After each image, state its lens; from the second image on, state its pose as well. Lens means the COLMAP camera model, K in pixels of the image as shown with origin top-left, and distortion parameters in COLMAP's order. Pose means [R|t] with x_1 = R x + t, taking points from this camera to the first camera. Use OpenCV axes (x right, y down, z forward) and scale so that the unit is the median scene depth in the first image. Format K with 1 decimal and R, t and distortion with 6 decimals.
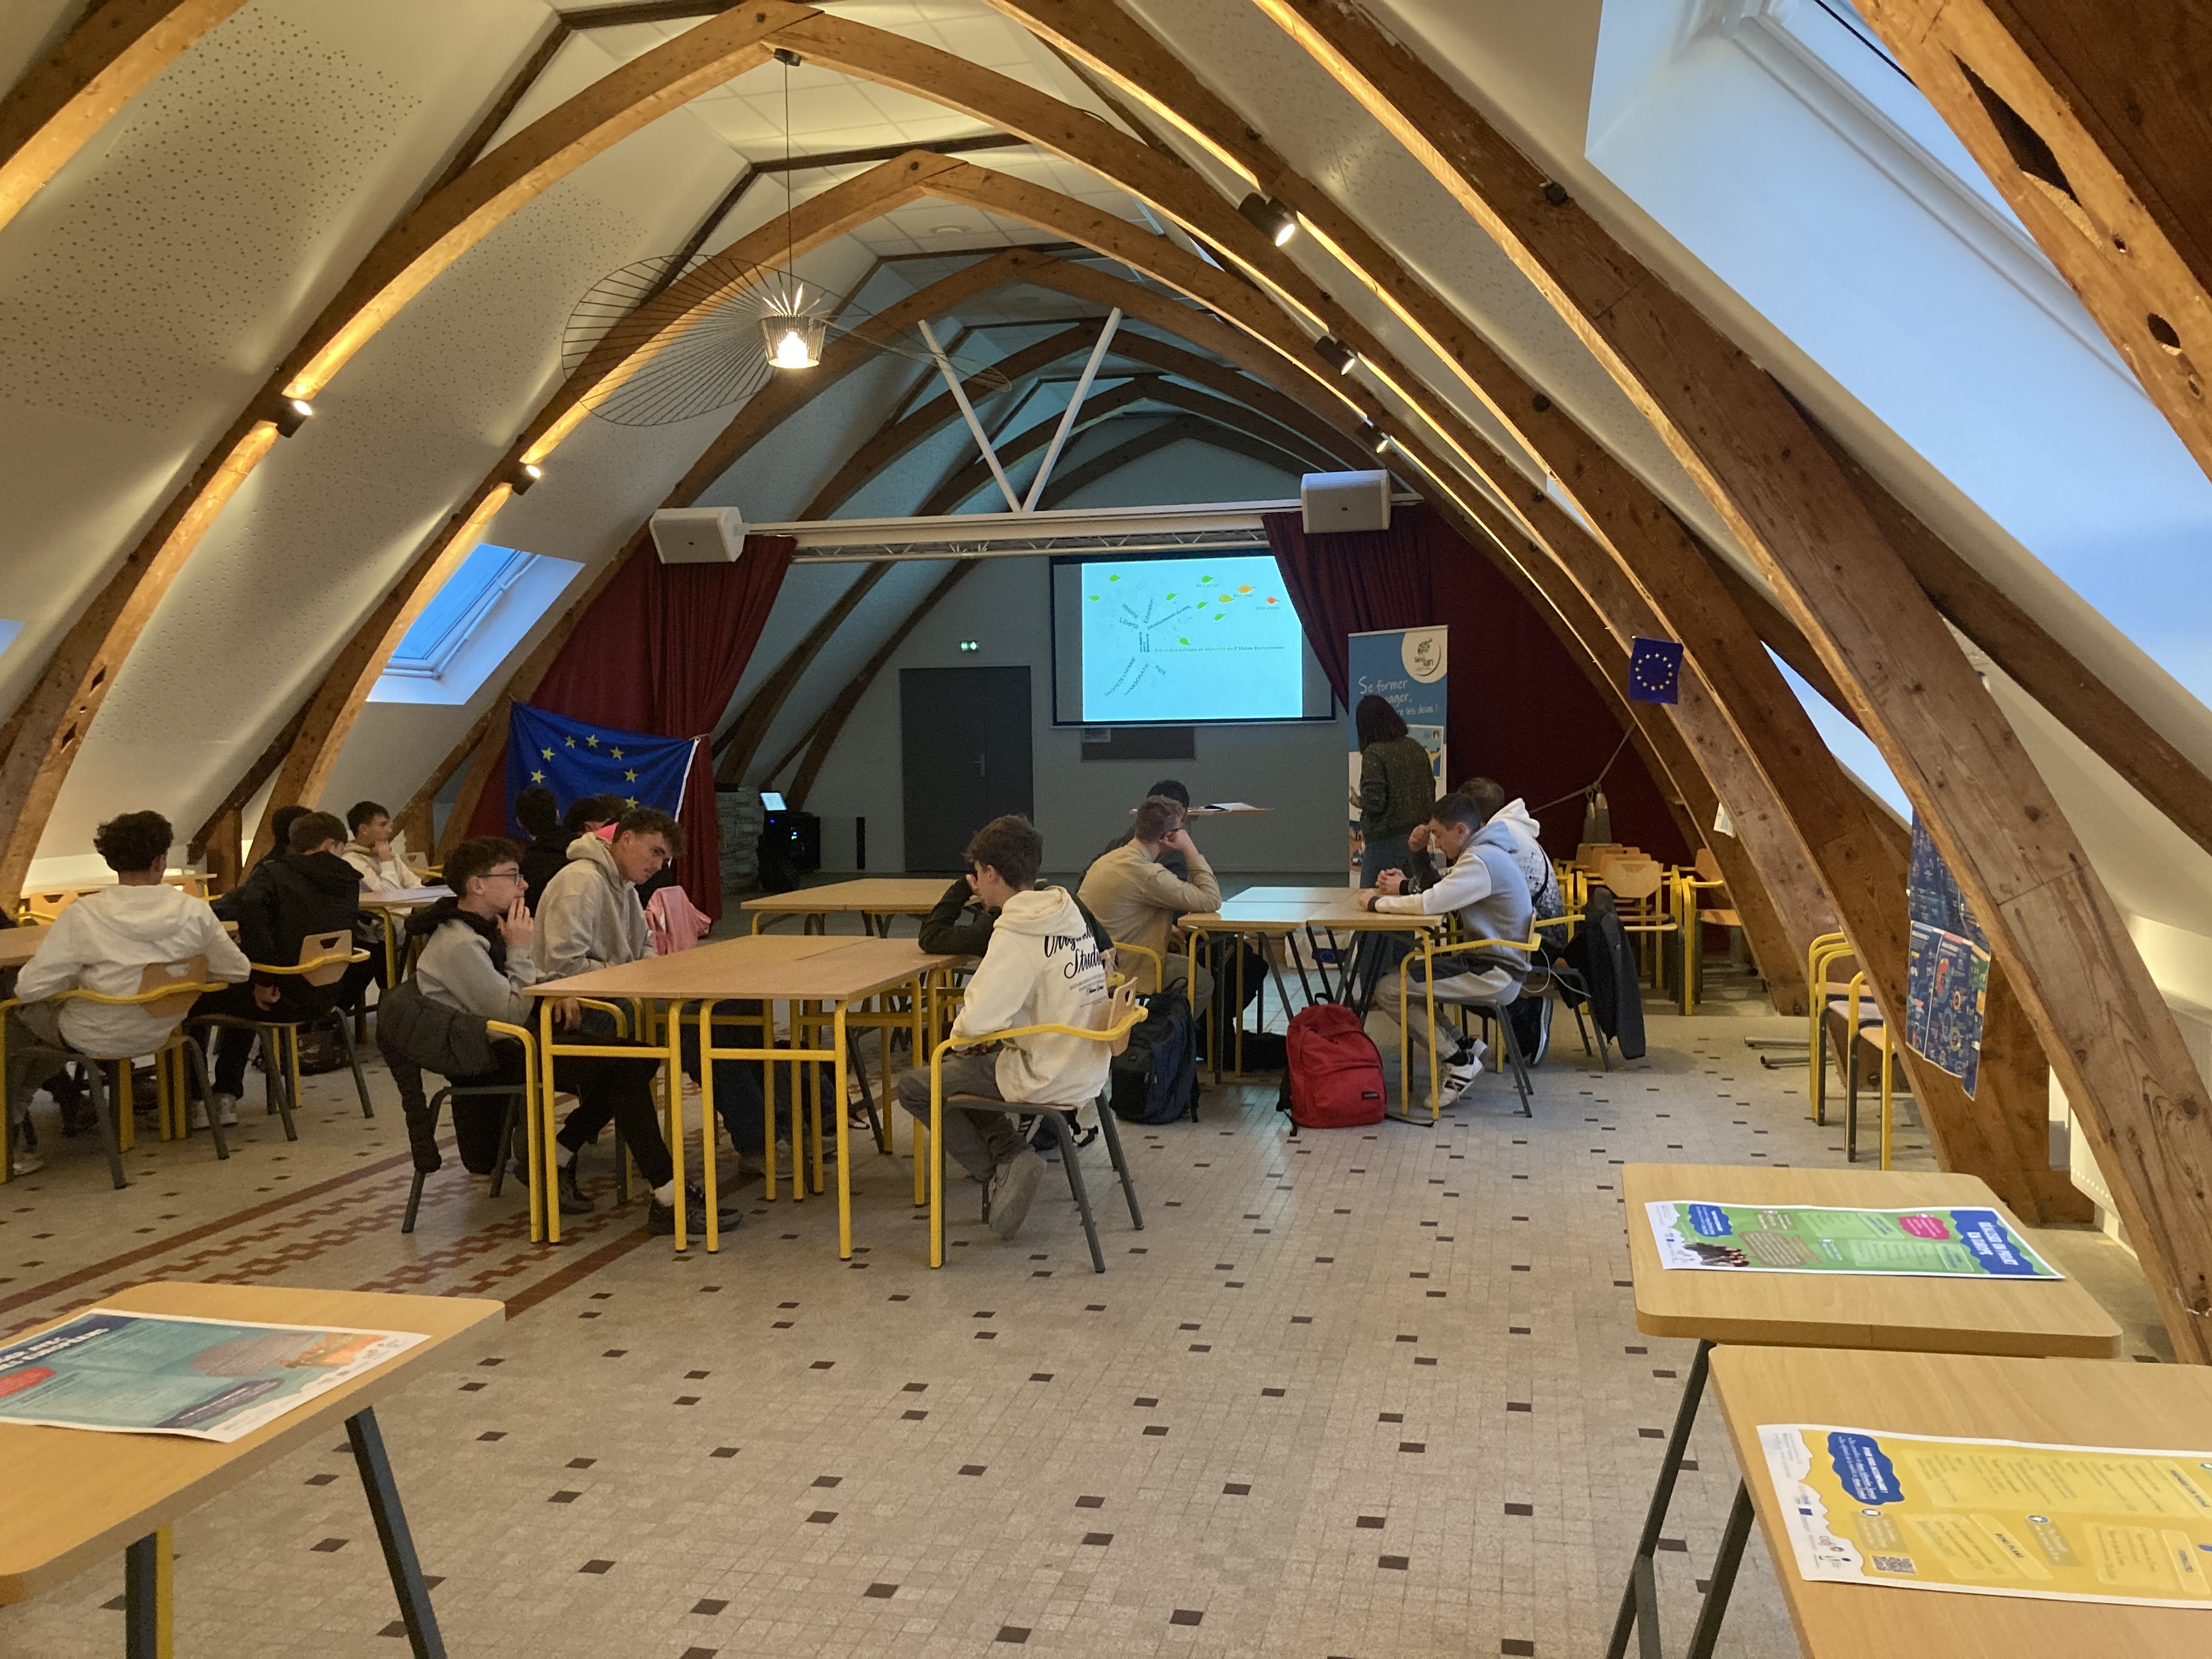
lens RADIAL K [[1804.0, 0, 1117.7], [0, 1804.0, 834.7], [0, 0, 1]] dist [0.003901, 0.000485]
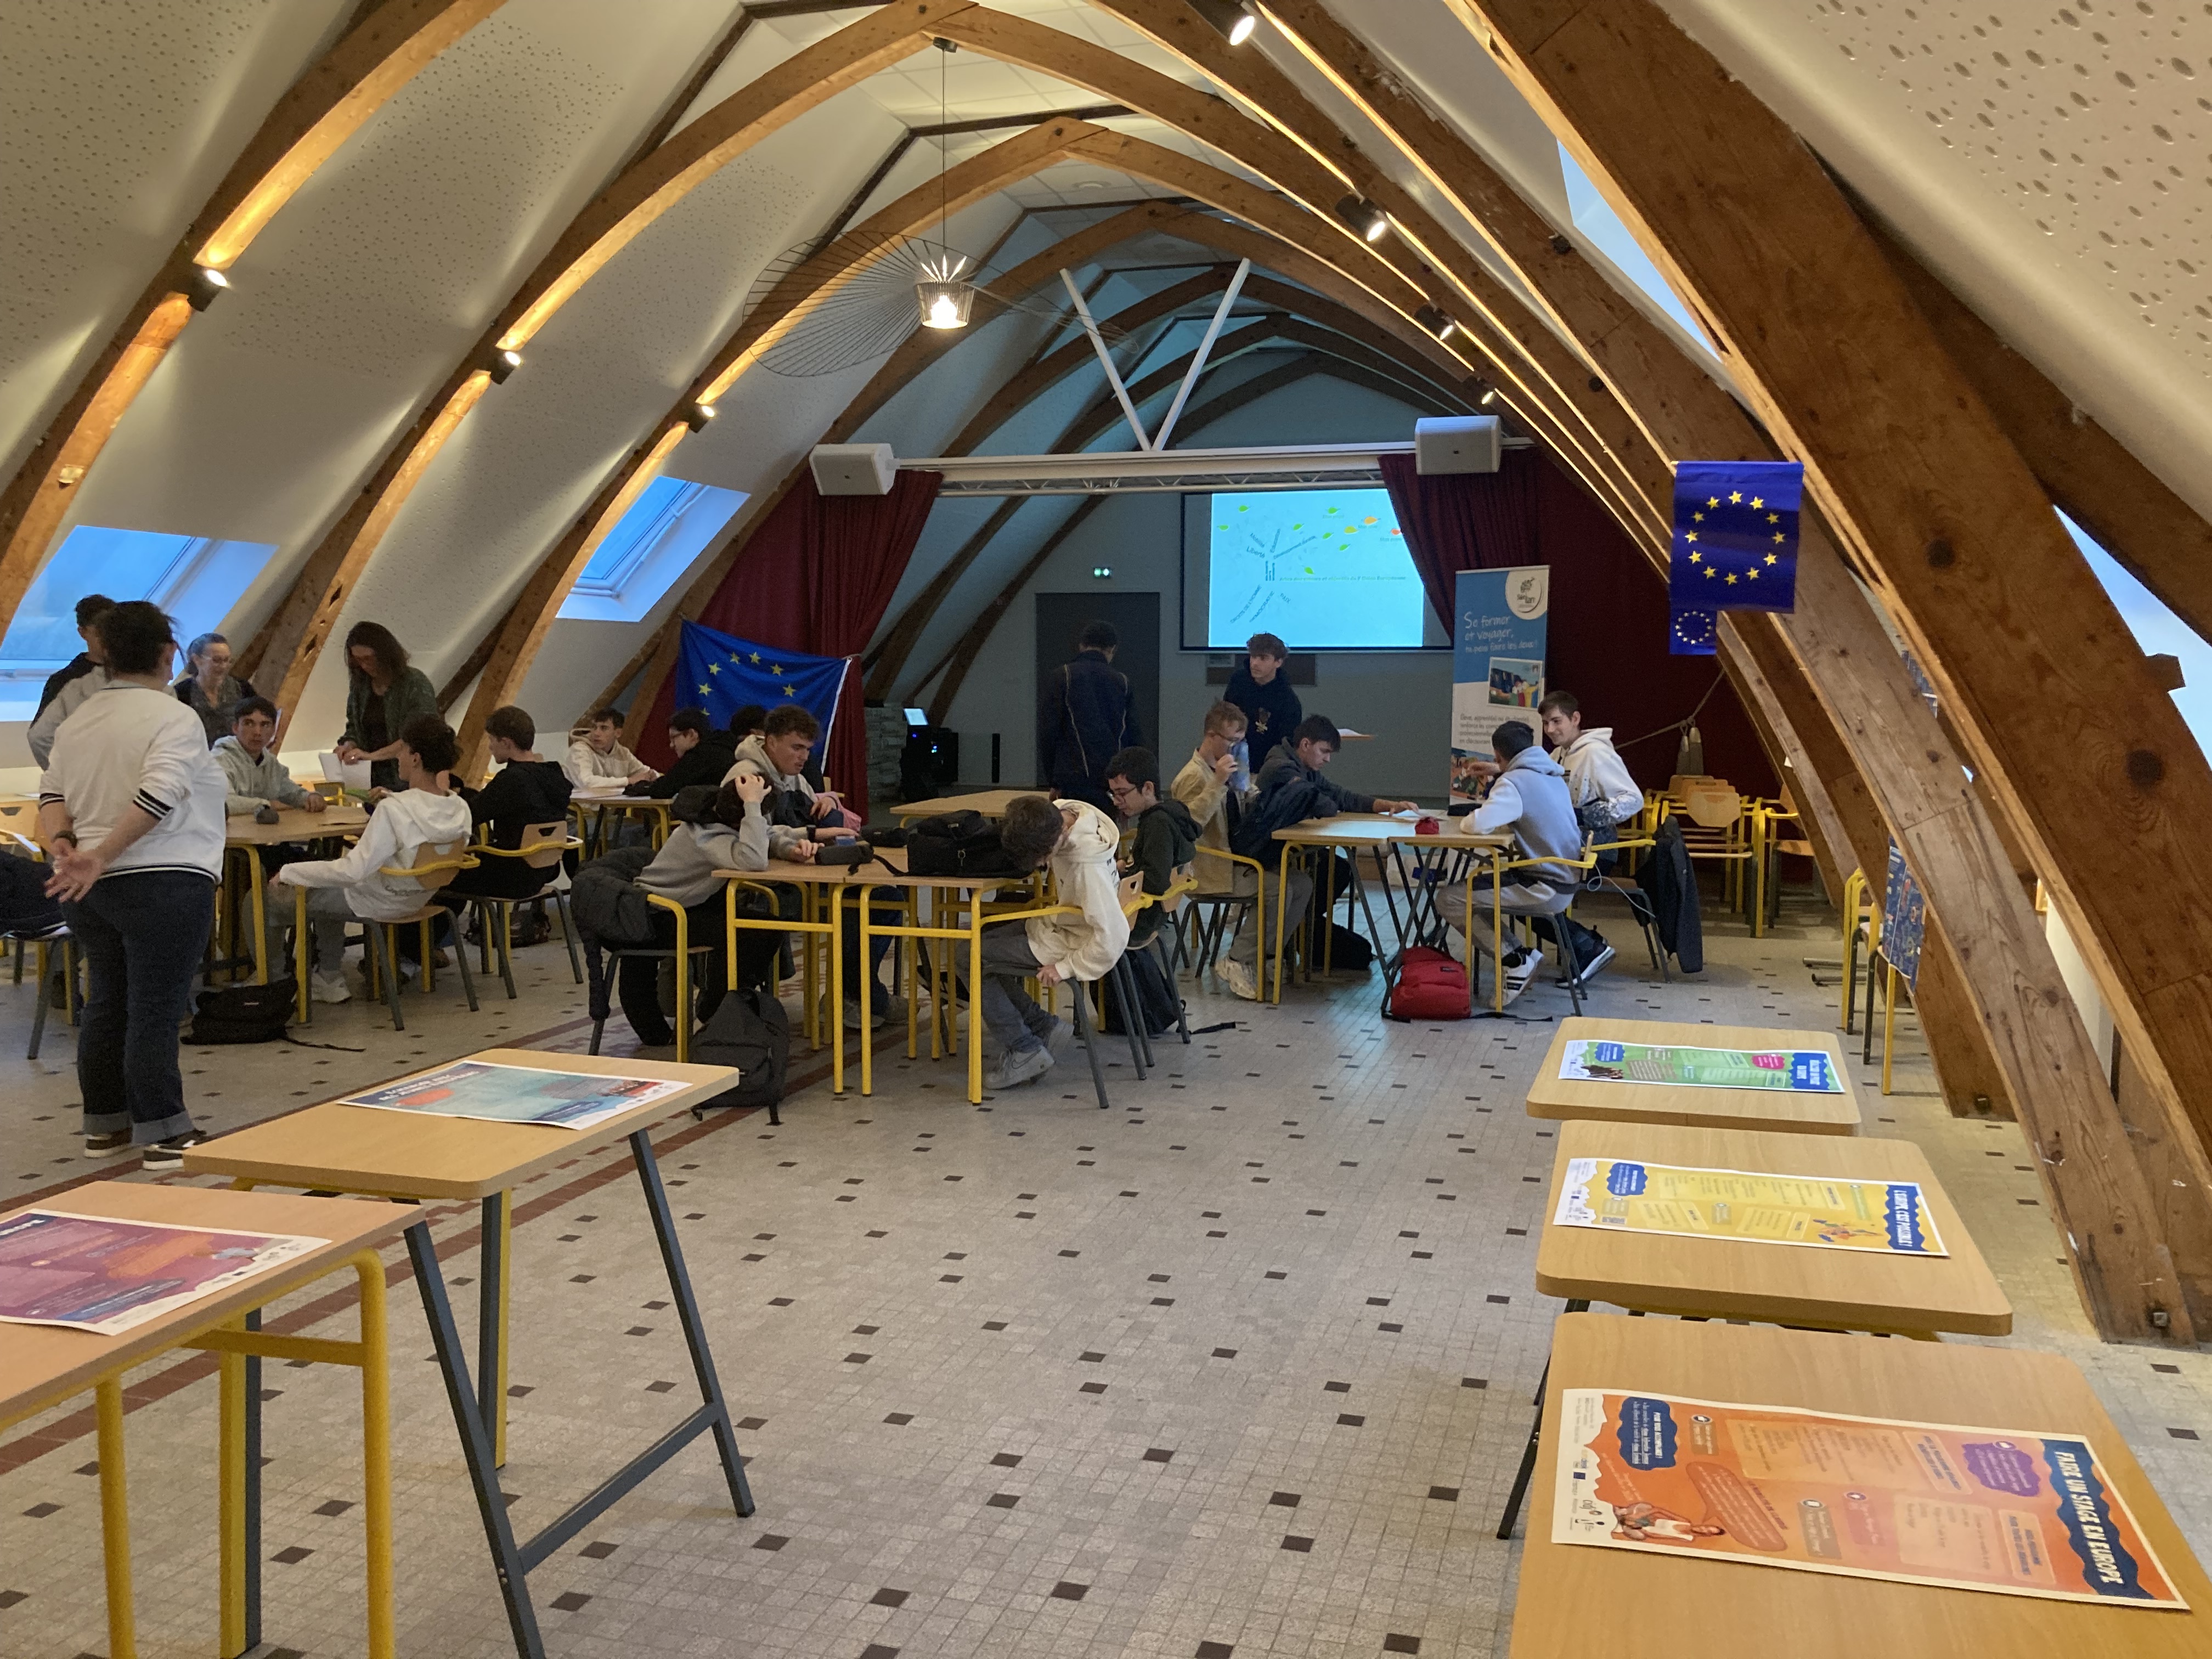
lens RADIAL K [[1804.0, 0, 1098.5], [0, 1804.0, 830.6], [0, 0, 1]] dist [0.003901, 0.000485]
pose [[0.996034, 0.028375, -0.084325, 0.021576], [-0.024762, 0.998743, 0.043592, -0.000328], [0.085456, -0.041331, 0.995484, -0.138294]]
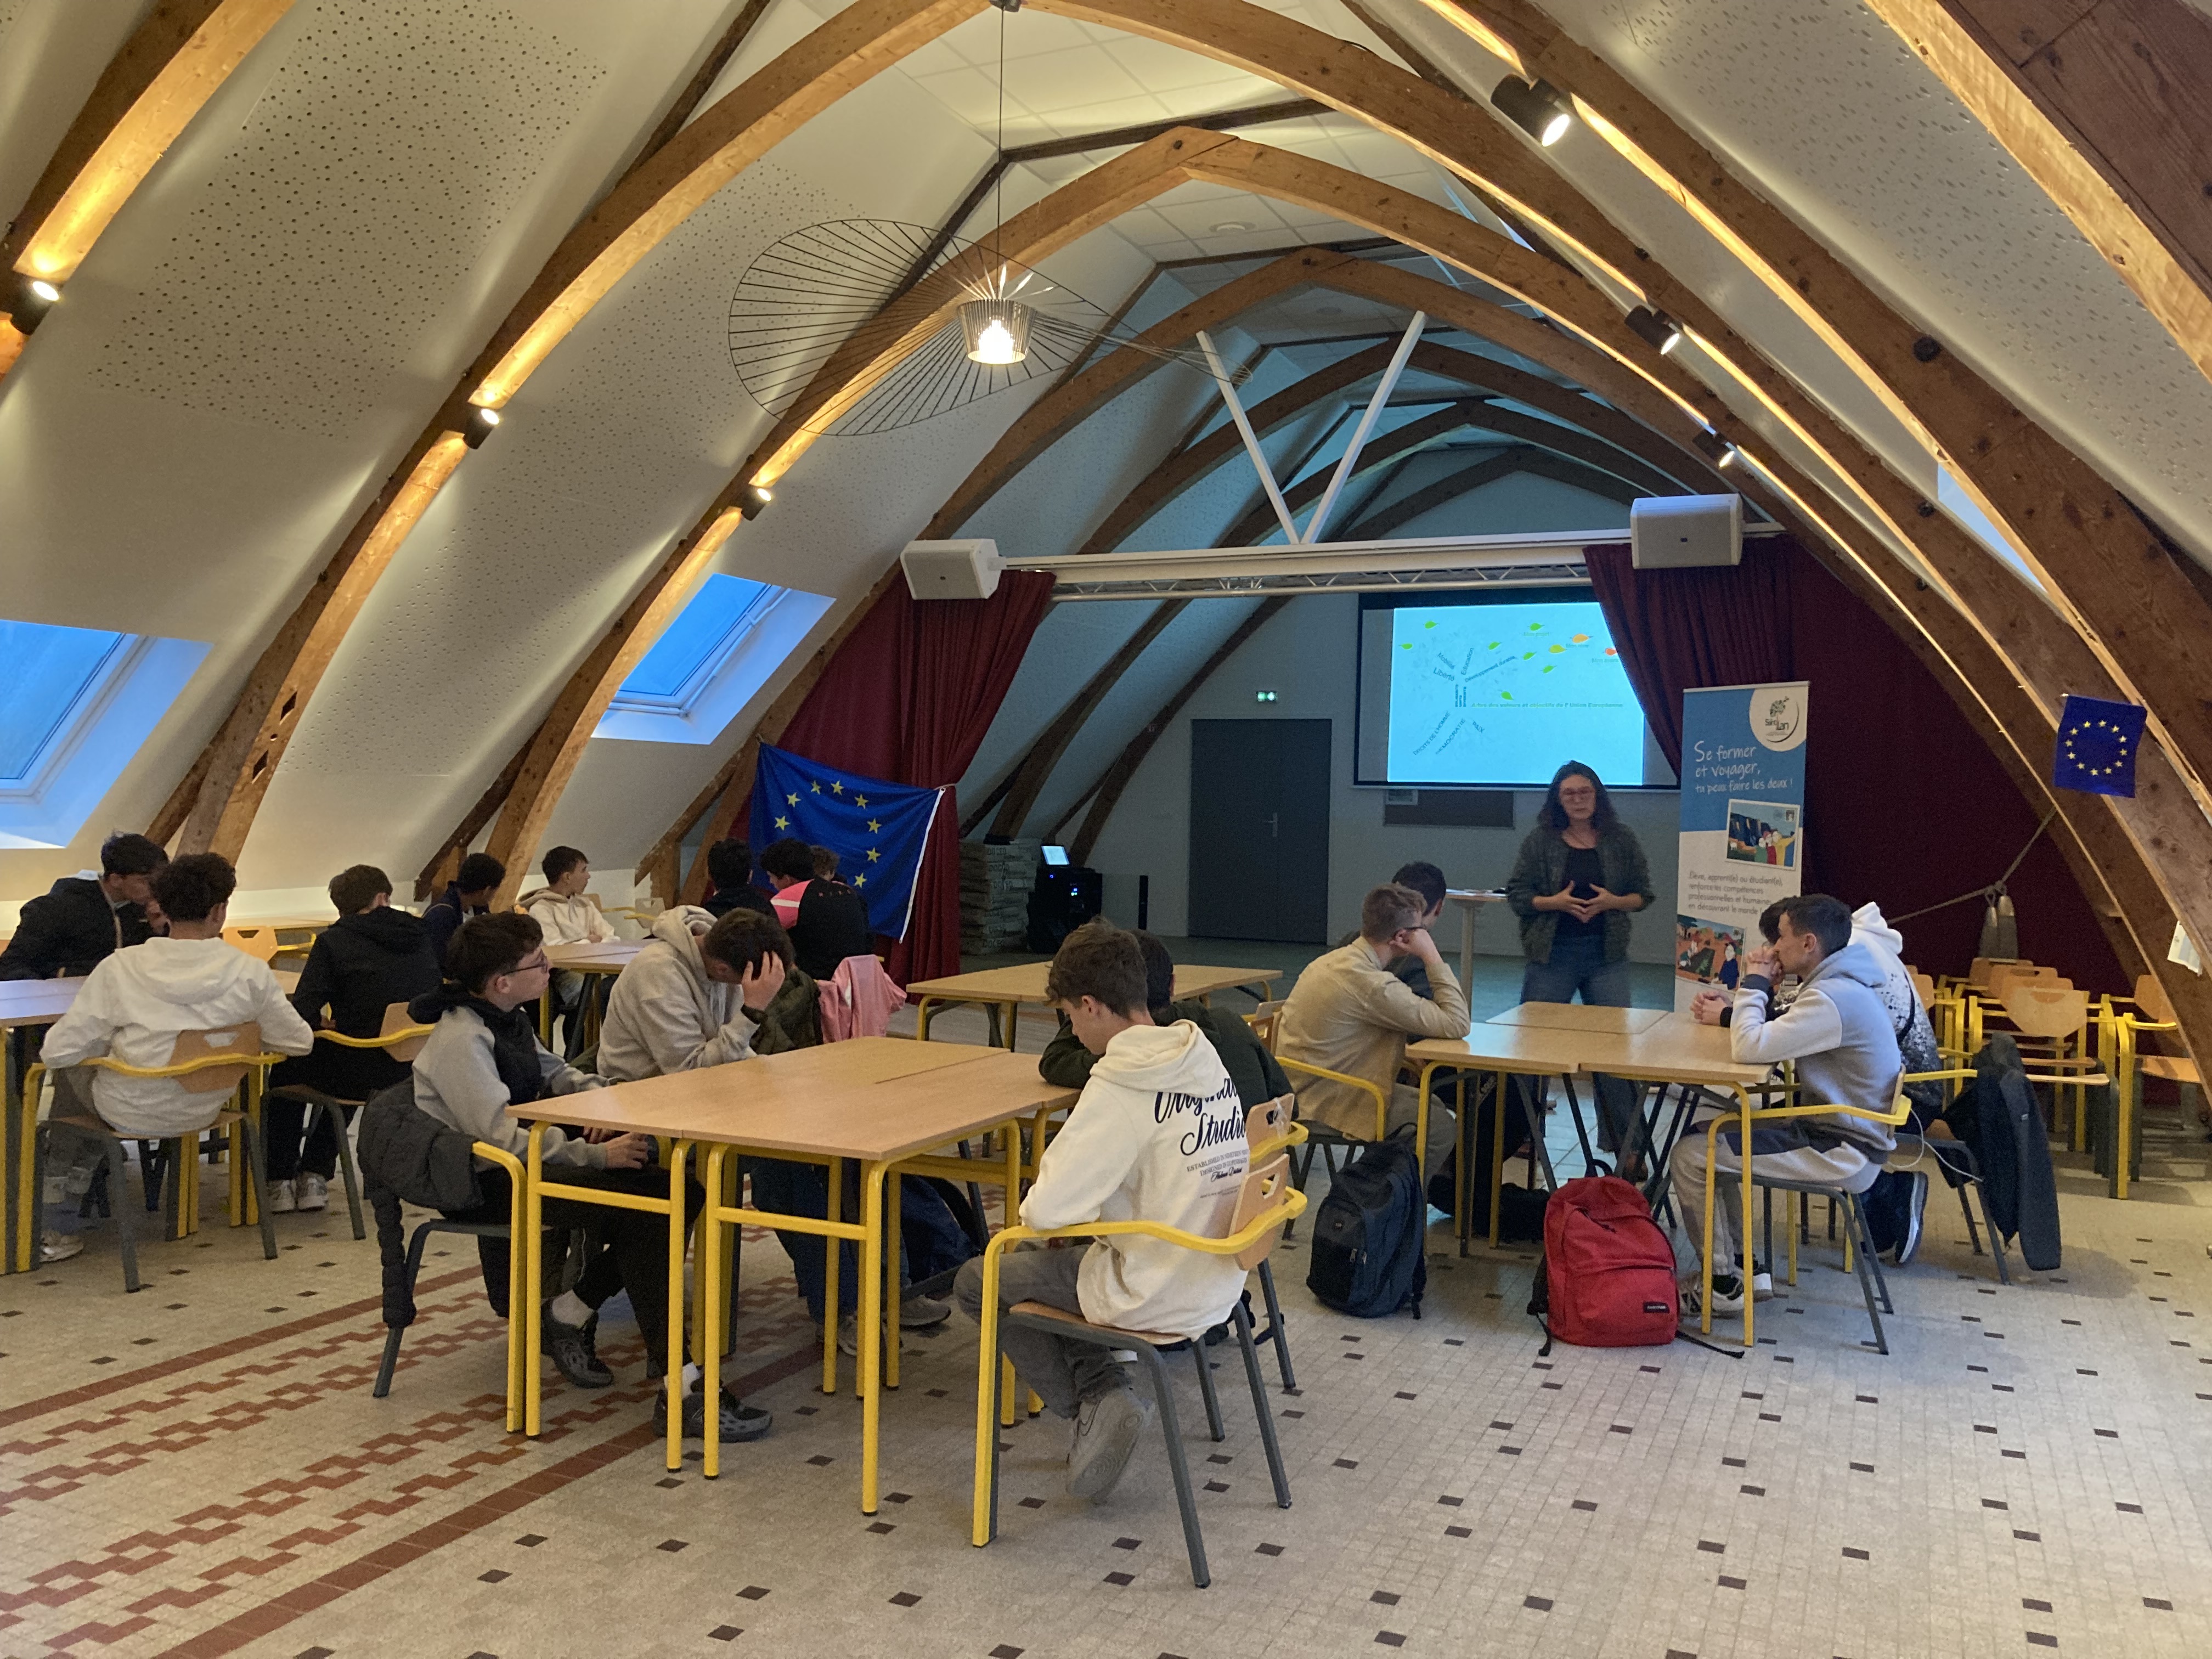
lens RADIAL K [[1804.0, 0, 1090.9], [0, 1804.0, 825.6], [0, 0, 1]] dist [0.003901, 0.000485]
pose [[0.977571, 0.039112, -0.206942, 0.061411], [-0.046159, 0.998503, -0.029333, -0.020833], [0.205485, 0.038227, 0.977913, 0.228489]]
